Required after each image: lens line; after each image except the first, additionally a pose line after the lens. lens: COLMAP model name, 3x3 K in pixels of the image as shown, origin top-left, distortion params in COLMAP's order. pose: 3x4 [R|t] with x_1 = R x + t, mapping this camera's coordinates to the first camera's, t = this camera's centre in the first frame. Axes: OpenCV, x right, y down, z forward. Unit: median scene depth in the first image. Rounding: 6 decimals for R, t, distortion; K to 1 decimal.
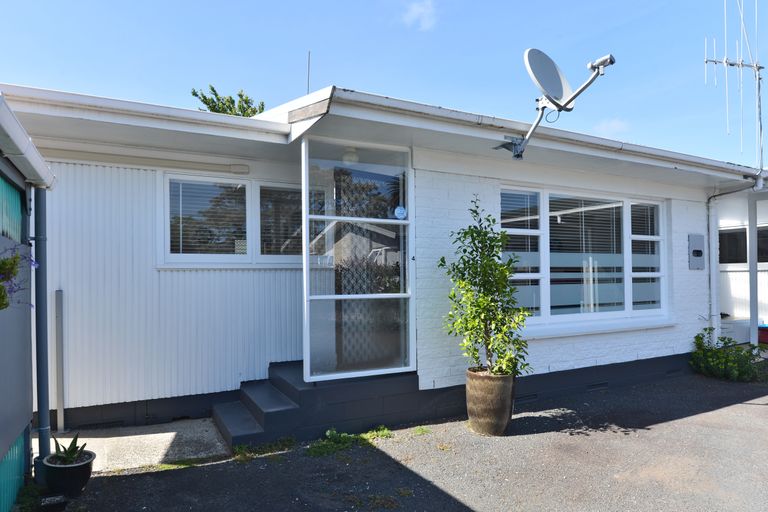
lens RADIAL K [[459.5, 0, 386.8], [0, 459.5, 273.9], [0, 0, 1]] dist [0.005263, 0.001129]
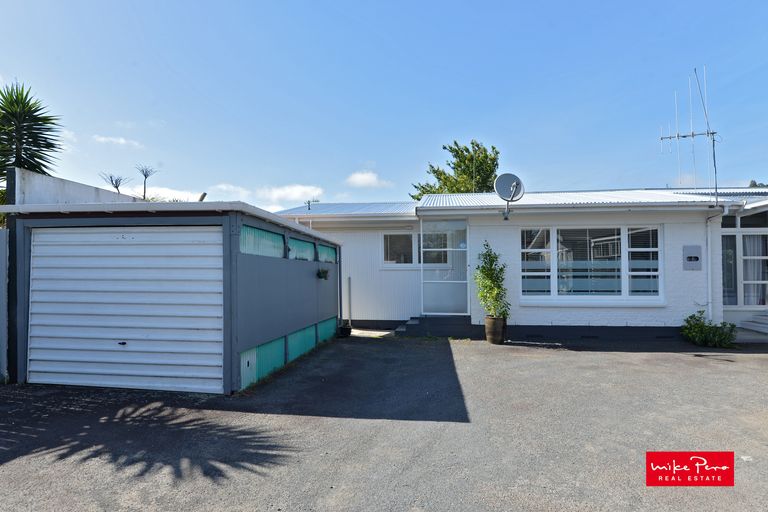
lens RADIAL K [[459.0, 0, 381.0], [0, 459.0, 240.3], [0, 0, 1]] dist [-0.005392, -0.001519]
pose [[0.797411, -0.031170, -0.602631, 0.900086], [0.000880, 0.998724, -0.050493, -0.037176], [0.603436, 0.039733, 0.796421, -0.890529]]
